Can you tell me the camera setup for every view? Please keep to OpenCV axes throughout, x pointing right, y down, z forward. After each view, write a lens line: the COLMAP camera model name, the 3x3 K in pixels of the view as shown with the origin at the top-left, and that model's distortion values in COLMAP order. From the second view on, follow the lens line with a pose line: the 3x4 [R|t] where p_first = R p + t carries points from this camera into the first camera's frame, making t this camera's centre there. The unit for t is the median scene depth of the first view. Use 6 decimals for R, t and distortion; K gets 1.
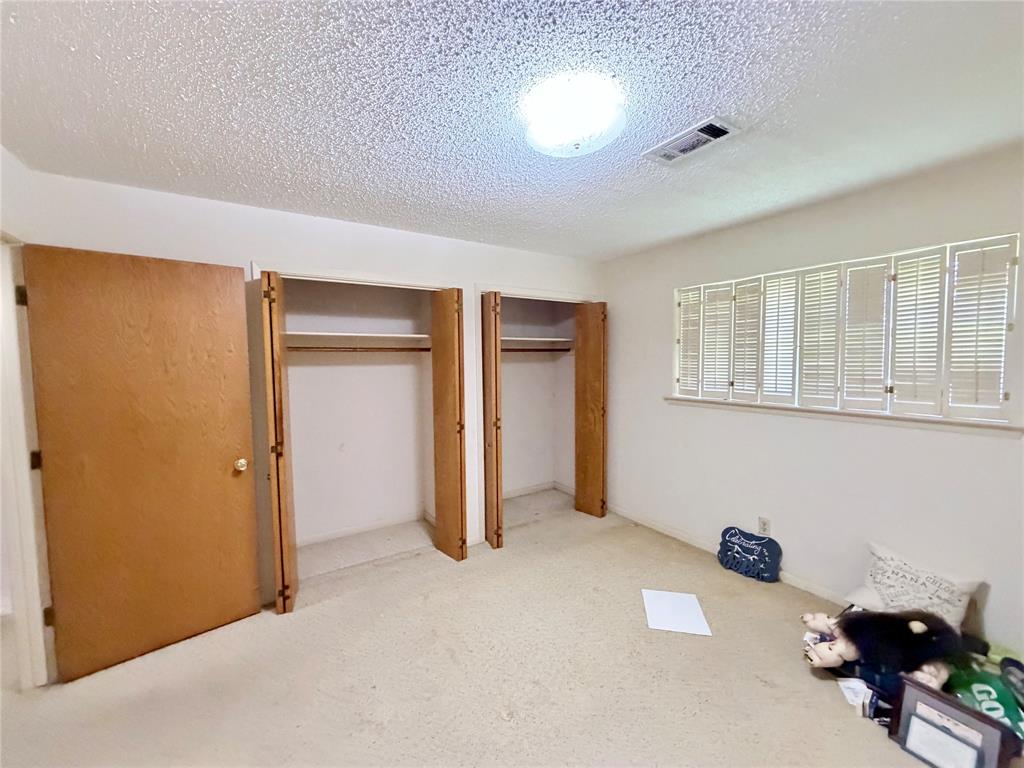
lens RADIAL K [[407.1, 0, 509.1], [0, 407.1, 382.9], [0, 0, 1]] dist [-0.000075, -0.000179]
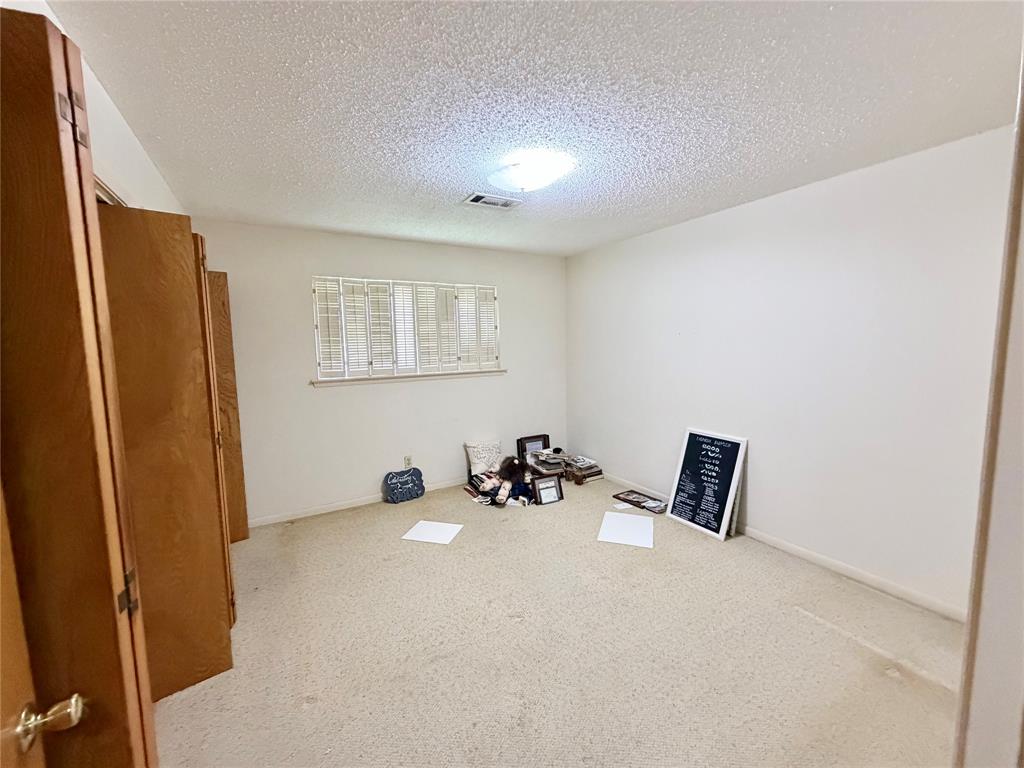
lens RADIAL K [[407.1, 0, 509.1], [0, 407.1, 382.9], [0, 0, 1]] dist [-0.000075, -0.000179]
pose [[0.053568, -0.094671, 0.994066, -0.740233], [0.078293, 0.992829, 0.090334, -0.019054], [-0.995490, 0.072990, 0.060596, 0.557145]]
